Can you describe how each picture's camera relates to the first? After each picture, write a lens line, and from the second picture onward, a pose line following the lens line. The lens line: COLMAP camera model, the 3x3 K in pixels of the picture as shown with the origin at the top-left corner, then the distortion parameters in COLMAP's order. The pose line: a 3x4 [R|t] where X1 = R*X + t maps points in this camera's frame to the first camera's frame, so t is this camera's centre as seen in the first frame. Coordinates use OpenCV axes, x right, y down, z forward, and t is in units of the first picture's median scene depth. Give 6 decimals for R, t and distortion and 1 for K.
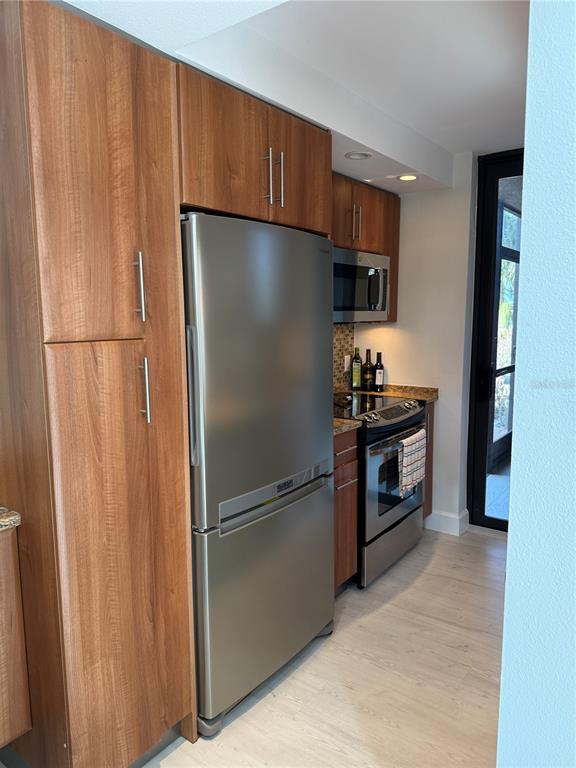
lens RADIAL K [[546.7, 0, 290.2], [0, 546.7, 388.5], [0, 0, 1]] dist [0.005870, -0.024808]
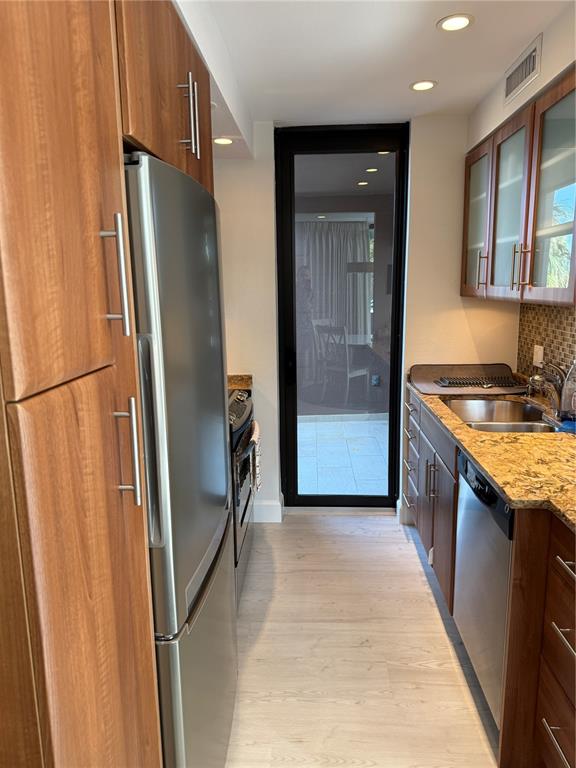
lens RADIAL K [[546.7, 0, 290.8], [0, 546.7, 376.1], [0, 0, 1]] dist [0.005870, -0.024808]
pose [[0.816136, -0.090723, 0.570694, -0.346358], [0.068530, 0.995825, 0.060302, -0.077689], [-0.573782, -0.010105, 0.818945, 0.320681]]
